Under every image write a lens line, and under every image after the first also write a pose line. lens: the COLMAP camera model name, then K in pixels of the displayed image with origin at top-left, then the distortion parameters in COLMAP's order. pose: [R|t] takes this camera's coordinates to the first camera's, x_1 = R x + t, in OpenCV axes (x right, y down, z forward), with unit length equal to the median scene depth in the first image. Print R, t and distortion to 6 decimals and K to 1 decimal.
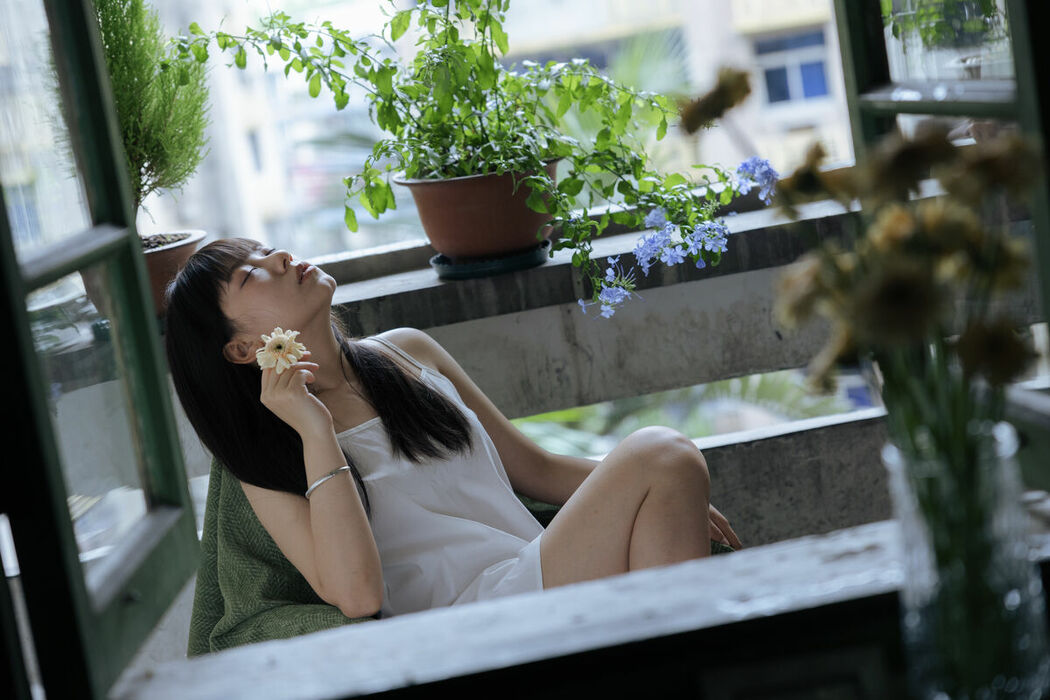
lens RADIAL K [[2120.5, 0, 524.9], [0, 2120.5, 349.8], [0, 0, 1]] dist [0.028815, 0.000000]
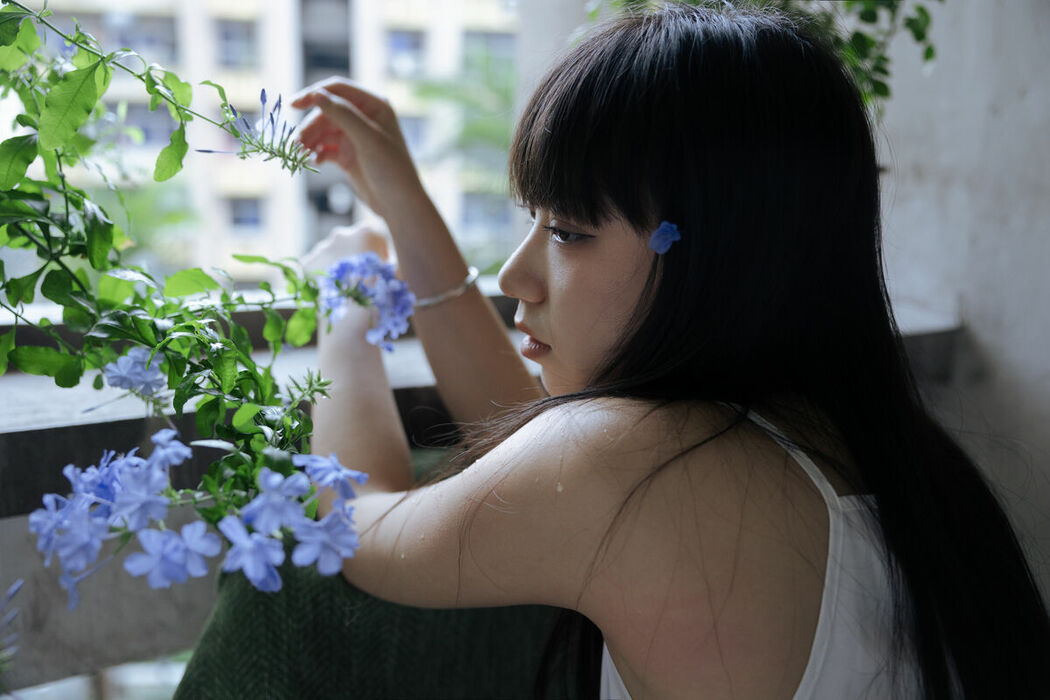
lens RADIAL K [[974.5, 0, 524.7], [0, 974.5, 349.1], [0, 0, 1]] dist [0.002607, 0.000000]
pose [[0.905603, 0.090340, 0.414393, 0.050933], [-0.091953, 0.995633, -0.016101, -0.069374], [-0.414038, -0.023524, 0.909956, 0.786249]]
